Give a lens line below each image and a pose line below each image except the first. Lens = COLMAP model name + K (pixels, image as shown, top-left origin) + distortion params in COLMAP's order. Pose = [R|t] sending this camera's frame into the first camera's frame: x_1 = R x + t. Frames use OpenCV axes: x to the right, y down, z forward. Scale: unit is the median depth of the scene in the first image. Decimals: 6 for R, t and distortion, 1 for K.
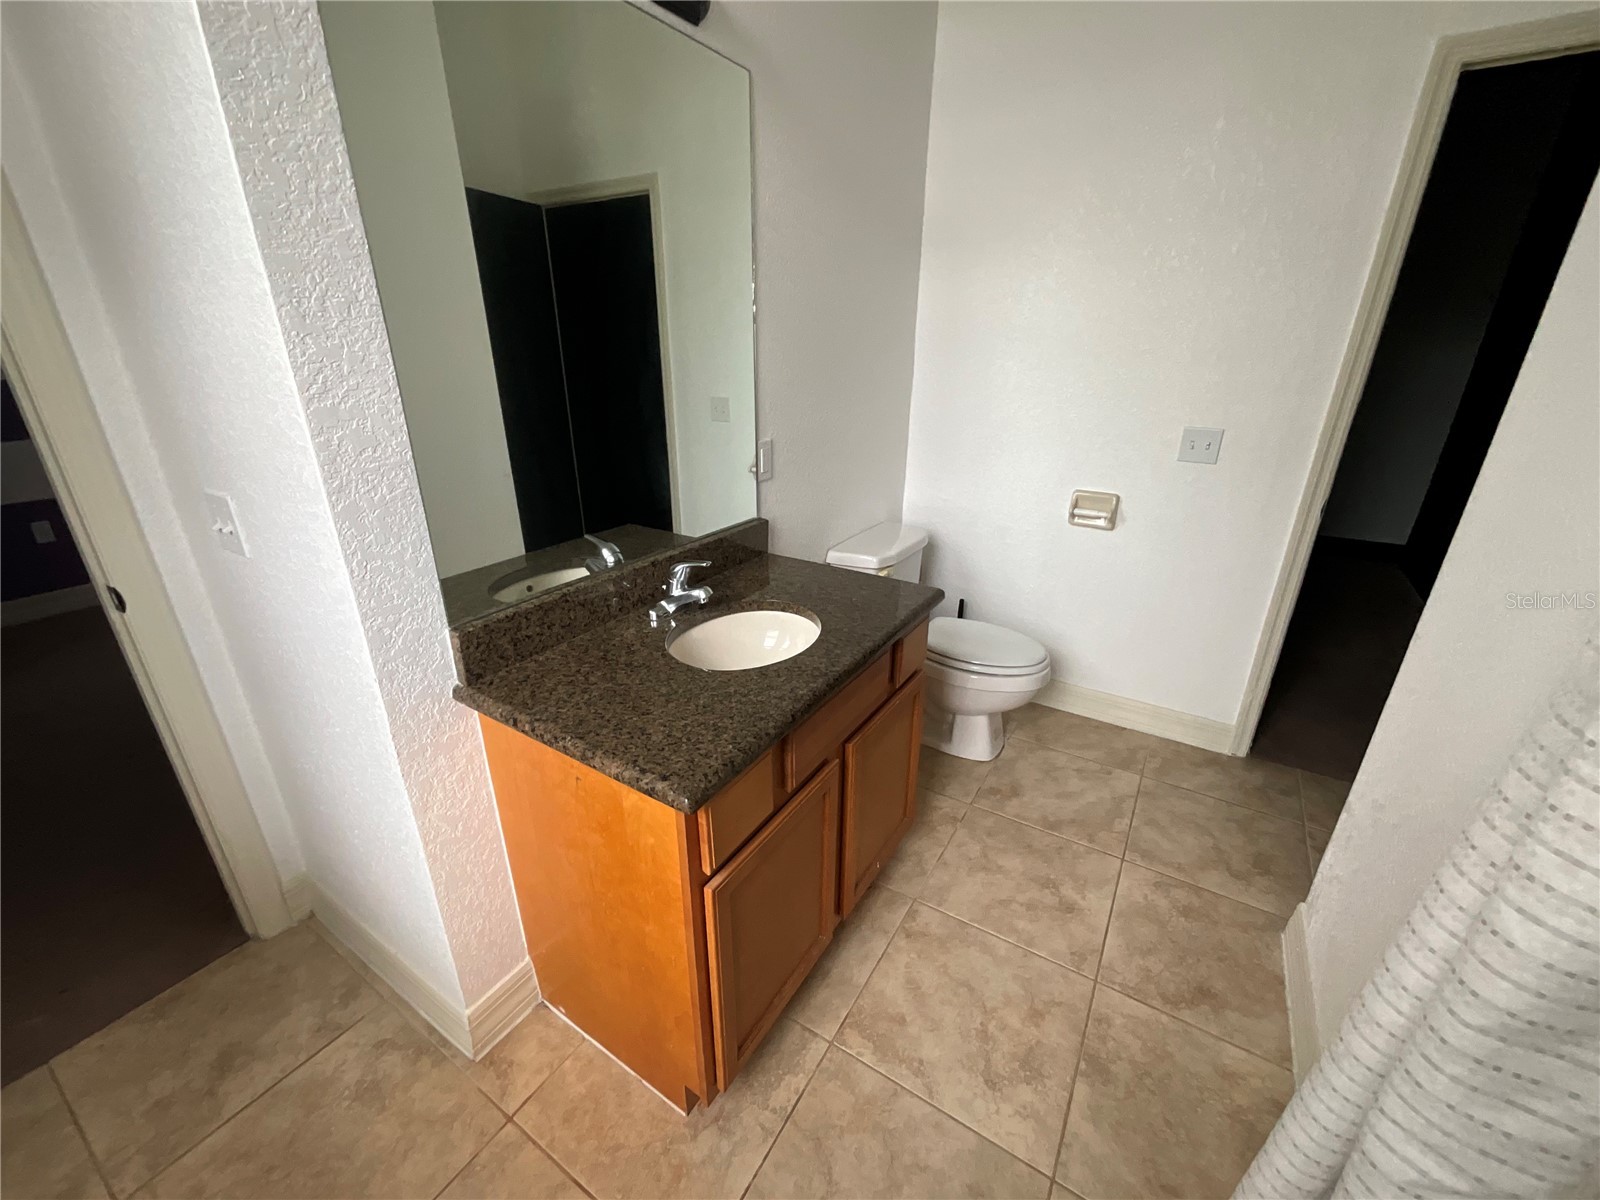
lens RADIAL K [[651.6, 0, 801.4], [0, 651.6, 602.4], [0, 0, 1]] dist [-0.001755, 0.001625]
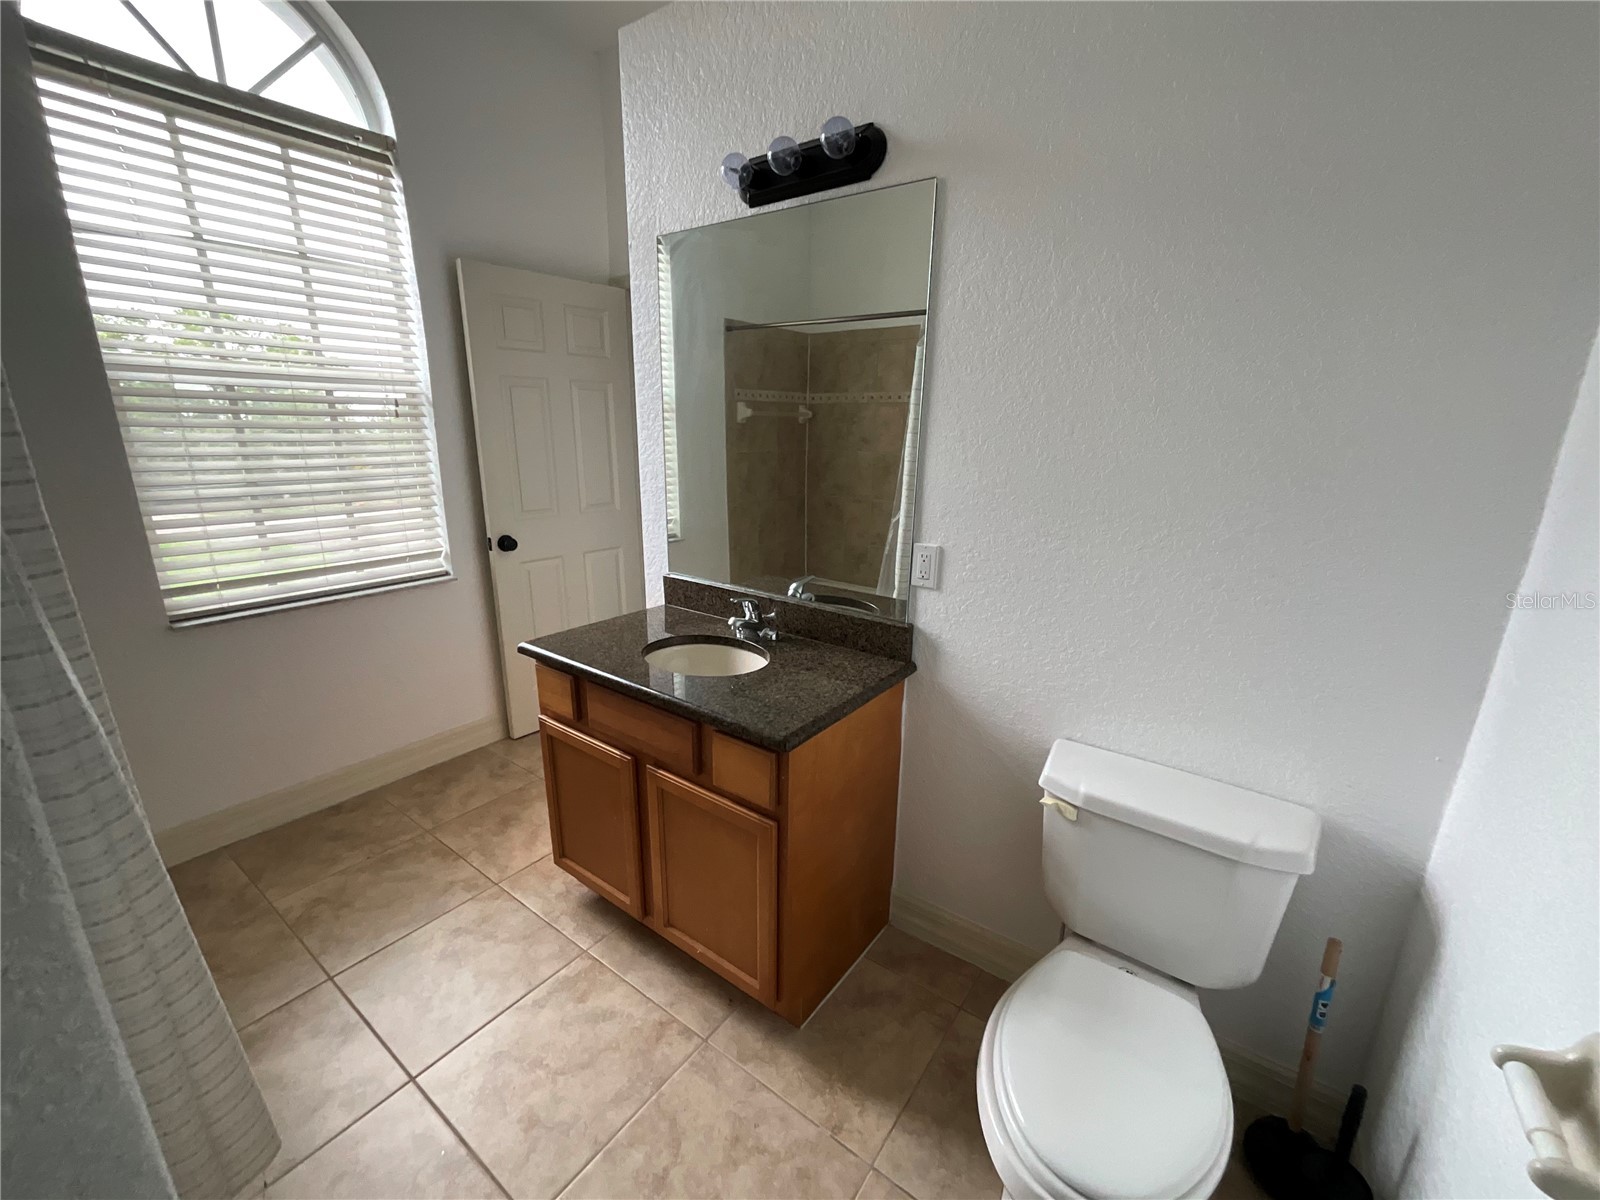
lens RADIAL K [[651.6, 0, 800.7], [0, 651.6, 601.9], [0, 0, 1]] dist [-0.001755, 0.001625]
pose [[-0.069990, 0.251111, -0.965425, 0.972867], [-0.388086, 0.884701, 0.258249, -0.391394], [0.918962, 0.392742, 0.035533, 0.954536]]
